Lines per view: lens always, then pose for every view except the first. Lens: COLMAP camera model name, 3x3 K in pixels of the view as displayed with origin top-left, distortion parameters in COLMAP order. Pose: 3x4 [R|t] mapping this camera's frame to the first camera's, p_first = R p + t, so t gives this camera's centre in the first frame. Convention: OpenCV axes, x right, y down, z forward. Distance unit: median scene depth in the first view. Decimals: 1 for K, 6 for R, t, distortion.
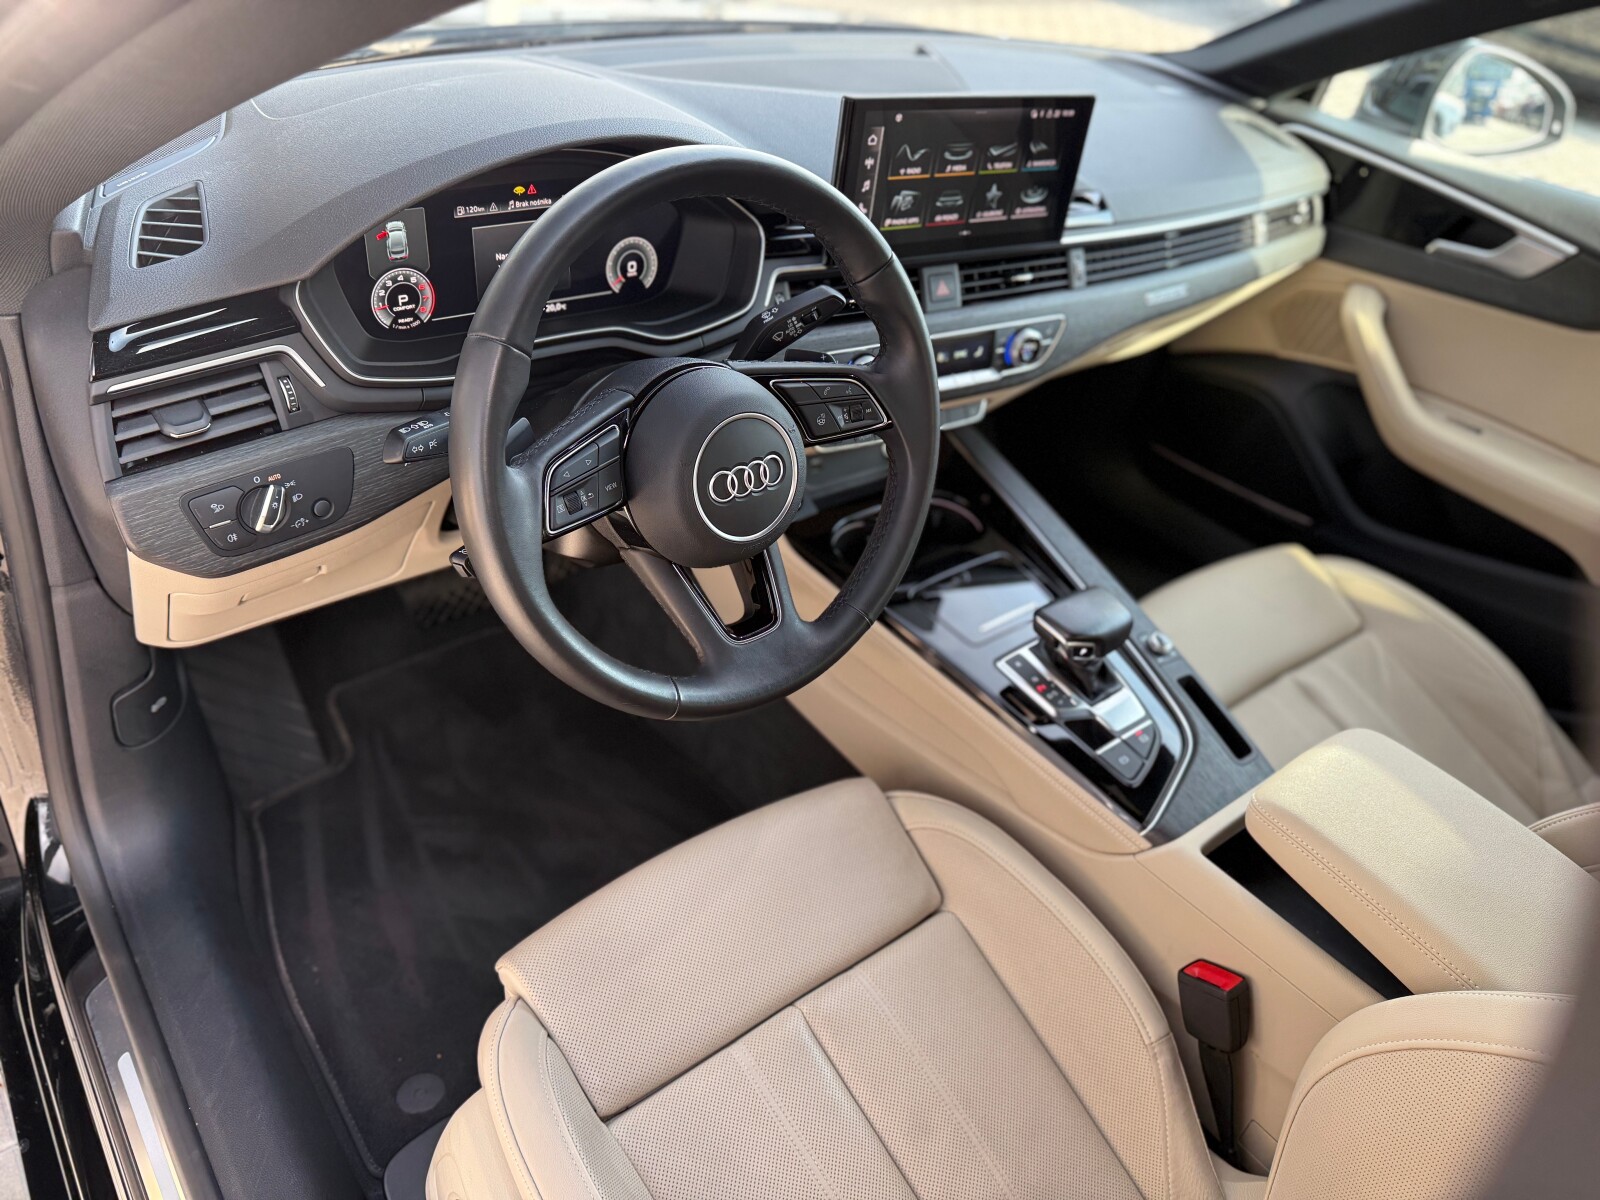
lens RADIAL K [[1136.0, 0, 787.8], [0, 1136.0, 594.8], [0, 0, 1]] dist [0.022848, -0.045531]
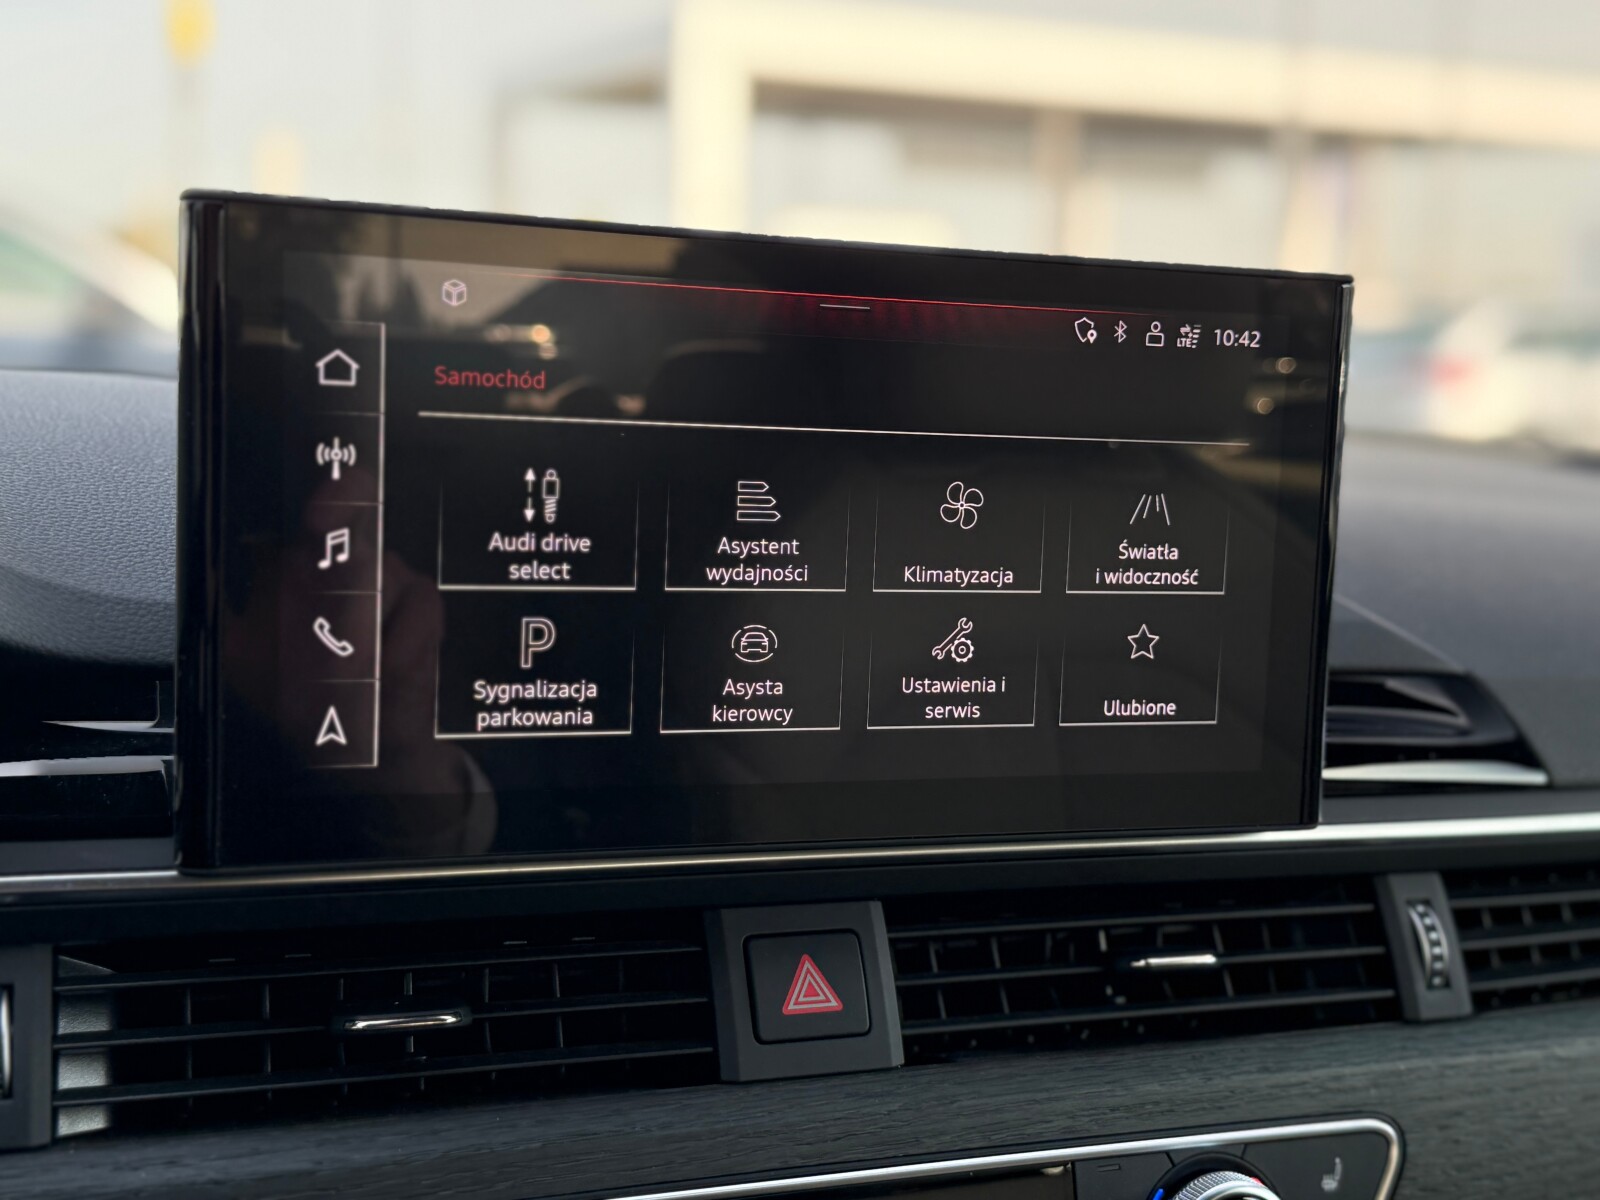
lens RADIAL K [[2002.4, 0, 802.1], [0, 2002.4, 615.0], [0, 0, 1]] dist [0.101460, 0.000000]
pose [[0.982473, -0.050894, -0.179320, 0.231584], [-0.047393, 0.862190, -0.504363, -0.127124], [0.180277, 0.504022, 0.844667, 0.626907]]
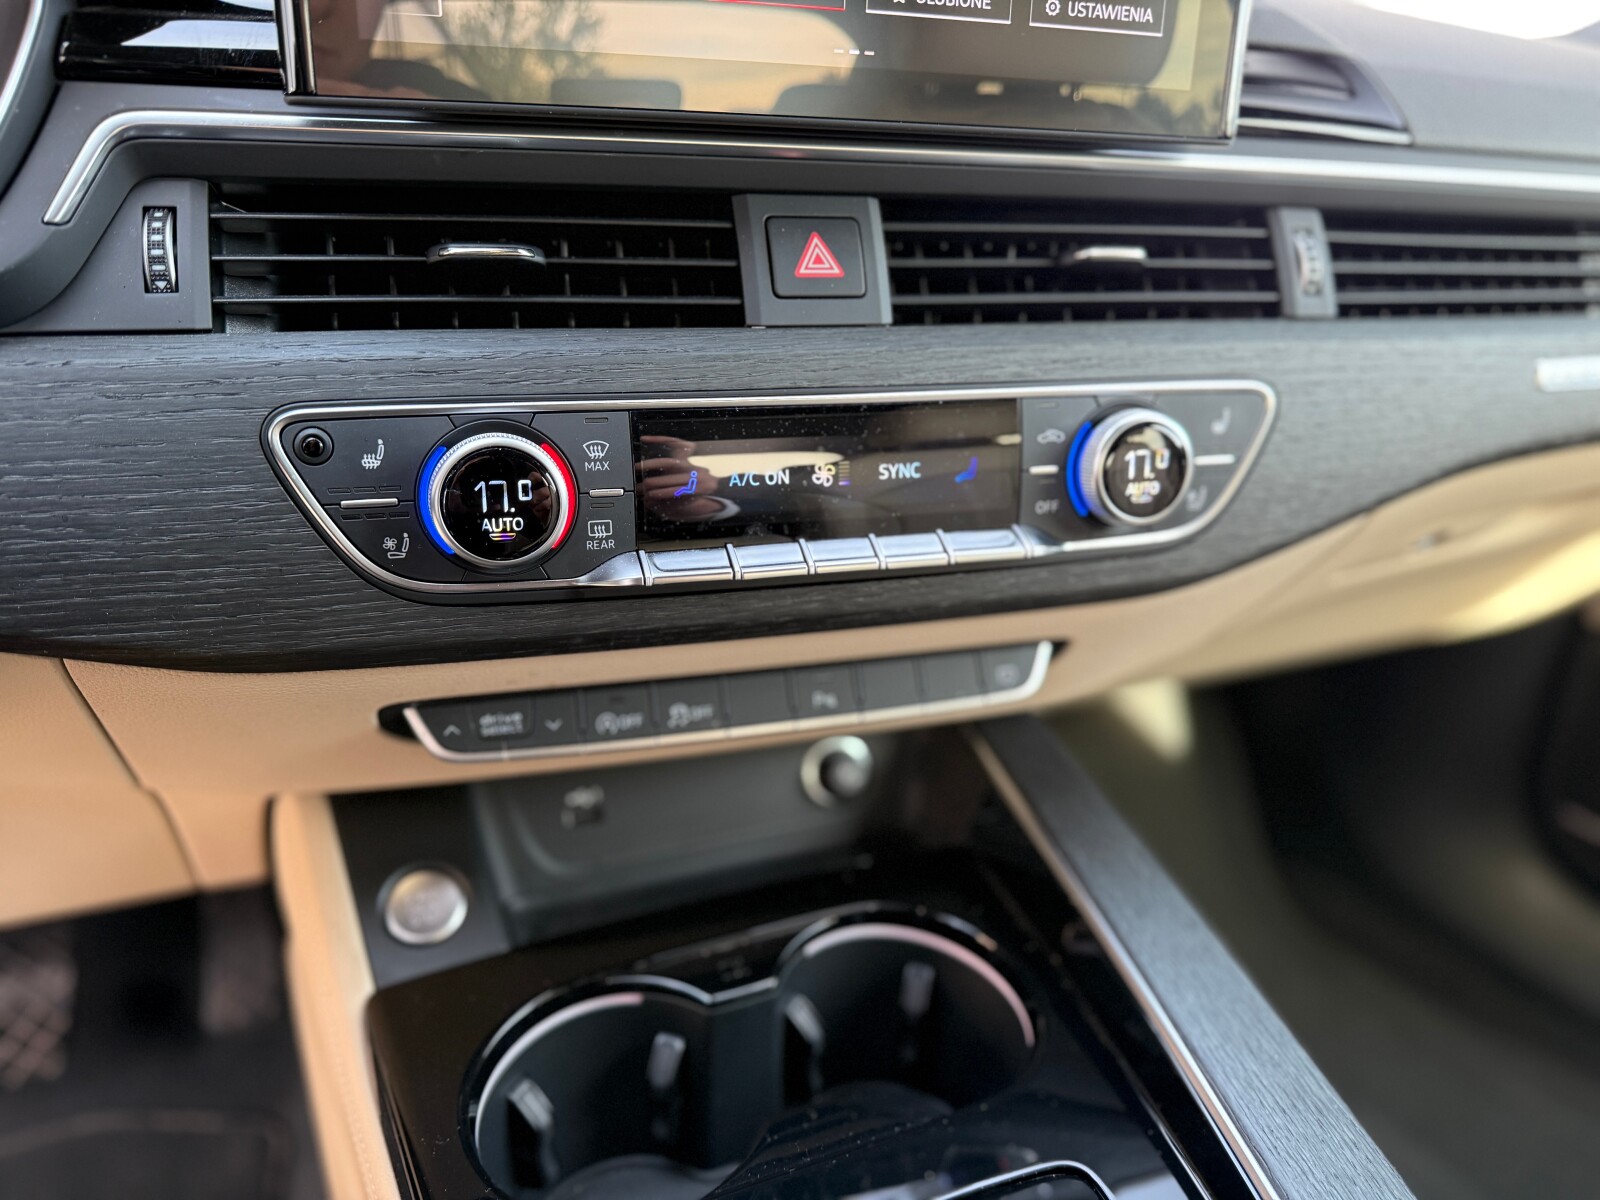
lens RADIAL K [[1136.0, 0, 791.3], [0, 1136.0, 590.0], [0, 0, 1]] dist [0.022848, -0.045531]
pose [[0.965765, 0.001234, -0.259416, 0.224835], [-0.079551, 0.953220, -0.291622, -0.096582], [0.246921, 0.302275, 0.920685, 0.784816]]
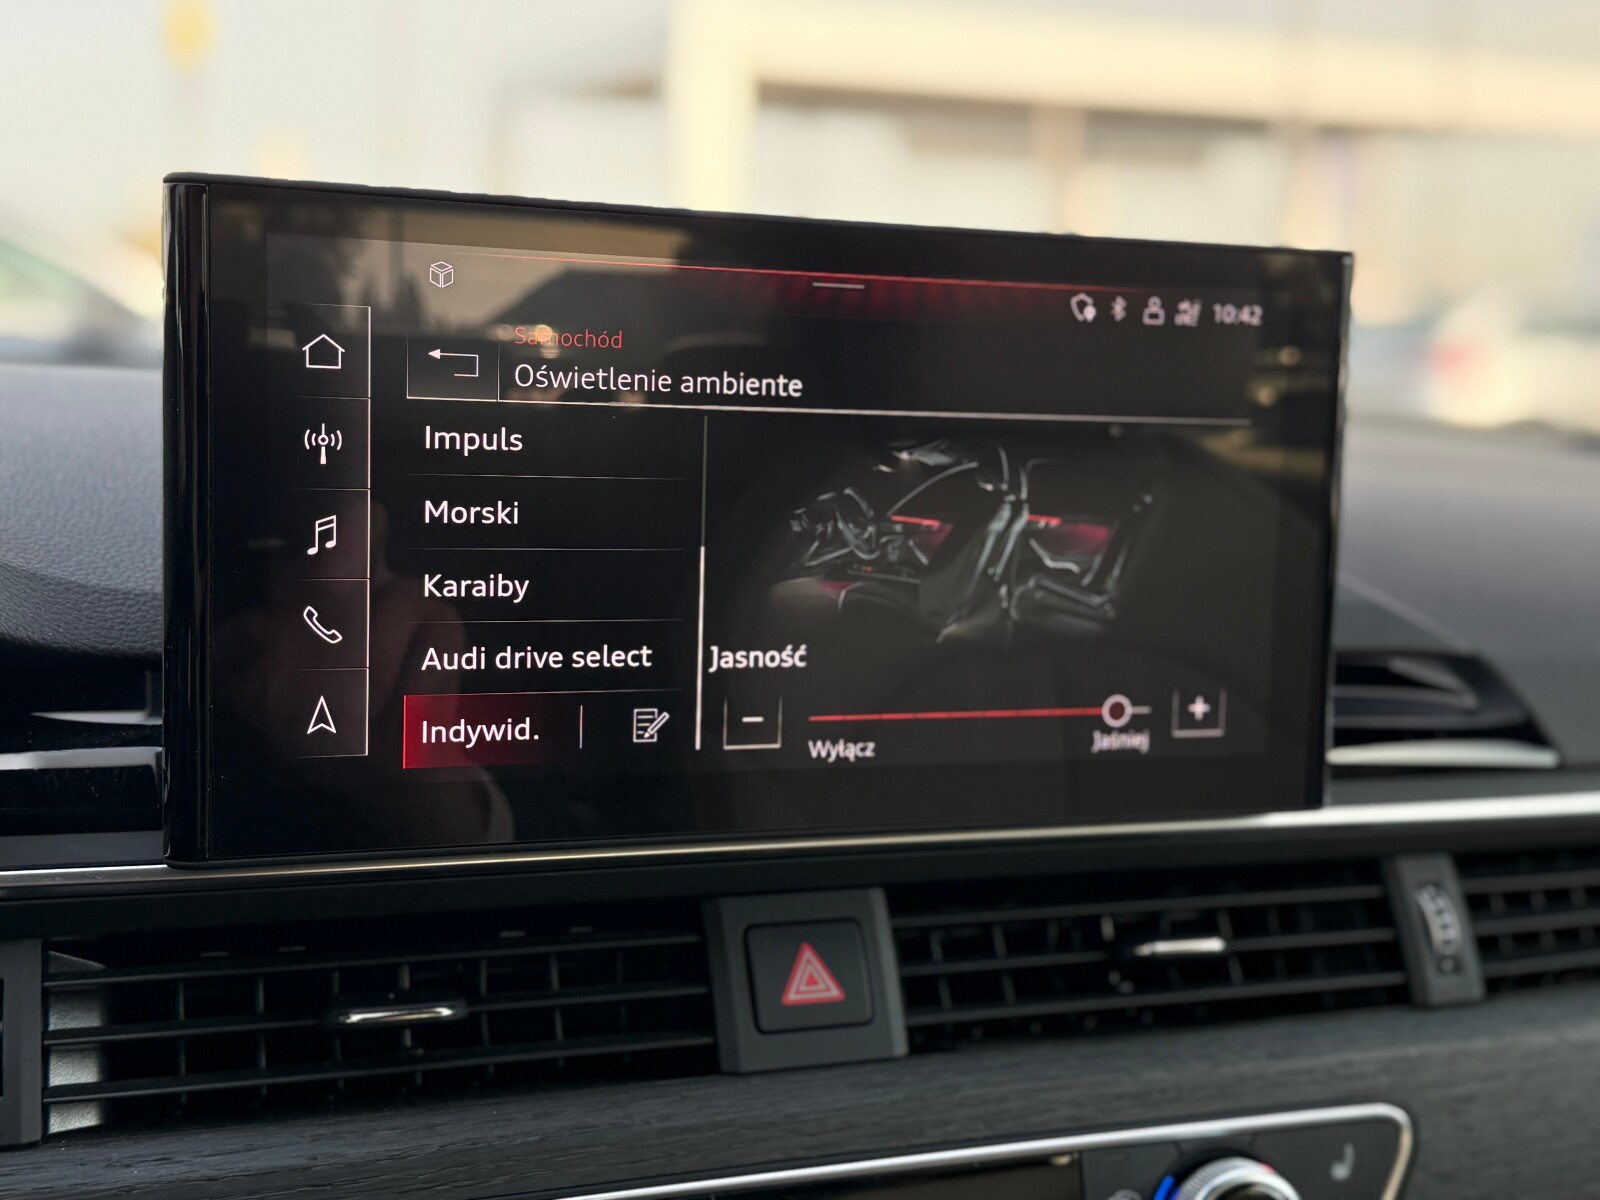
lens RADIAL K [[2002.4, 0, 798.4], [0, 2002.4, 609.6], [0, 0, 1]] dist [0.101460, 0.000000]
pose [[0.980990, -0.060962, -0.184234, 0.232557], [-0.041179, 0.862360, -0.504618, -0.128065], [0.189639, 0.502612, 0.843456, 0.633771]]
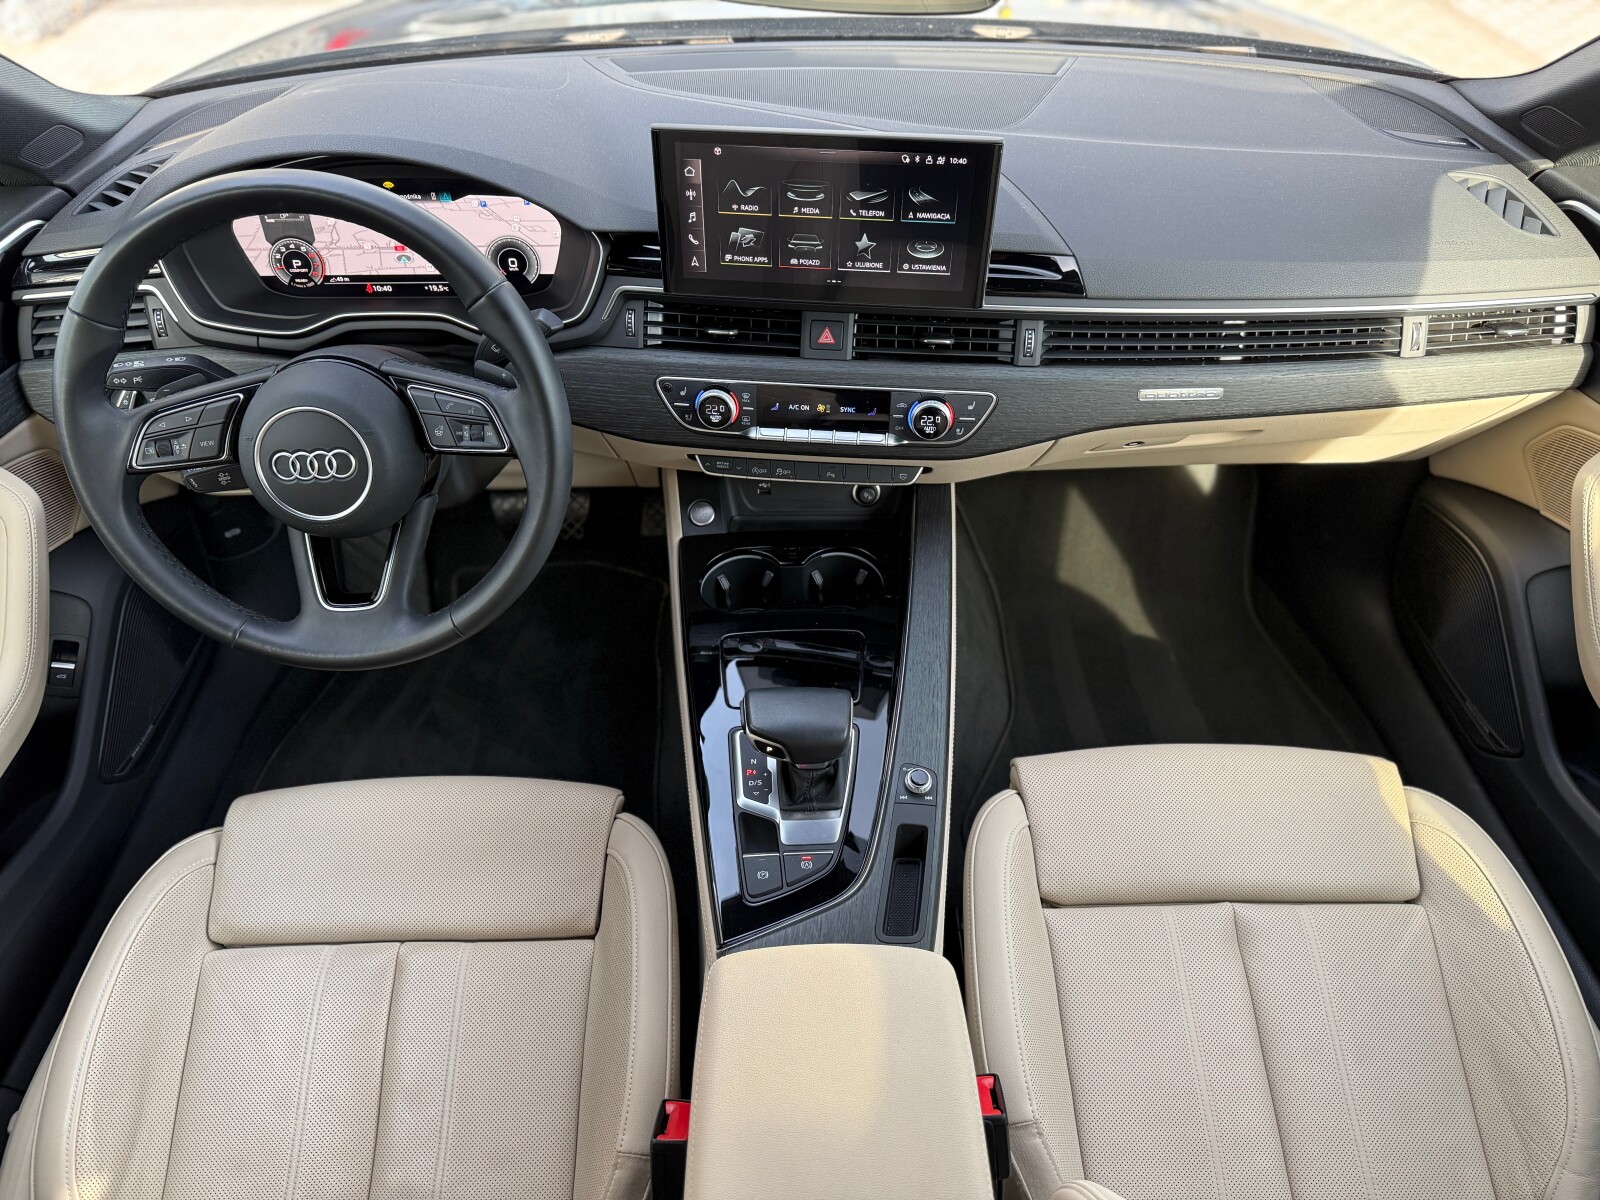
lens RADIAL K [[1136.0, 0, 807.6], [0, 1136.0, 623.4], [0, 0, 1]] dist [0.022848, -0.045531]
pose [[0.798864, 0.310392, -0.515241, 0.719790], [-0.281329, 0.949917, 0.136058, -0.179643], [0.531668, 0.036261, 0.846176, 0.227617]]
